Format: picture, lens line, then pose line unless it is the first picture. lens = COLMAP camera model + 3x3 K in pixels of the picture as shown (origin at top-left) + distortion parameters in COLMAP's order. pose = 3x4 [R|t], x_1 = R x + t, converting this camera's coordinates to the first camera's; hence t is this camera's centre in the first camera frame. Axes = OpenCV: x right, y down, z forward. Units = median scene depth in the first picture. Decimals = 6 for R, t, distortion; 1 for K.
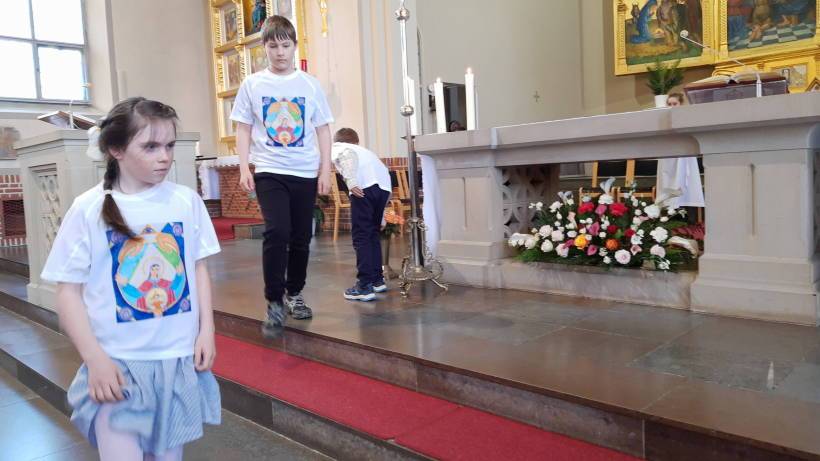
lens RADIAL K [[616.6, 0, 393.3], [0, 616.6, 228.6], [0, 0, 1]] dist [-0.002162, -0.000924]
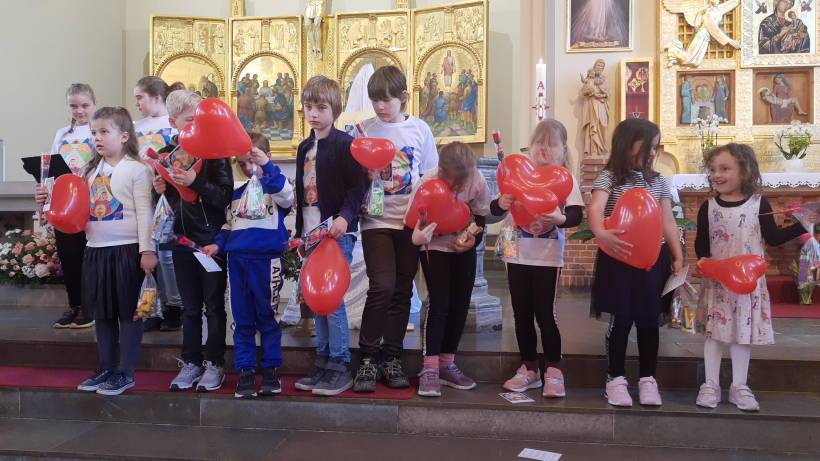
lens RADIAL K [[620.0, 0, 410.0], [0, 620.0, 230.5], [0, 0, 1]] dist [0.010428, -0.005780]
pose [[0.786737, 0.050070, 0.615255, 0.038998], [0.013714, 0.995041, -0.098513, 0.032201], [-0.617137, 0.085941, 0.782149, -0.226222]]
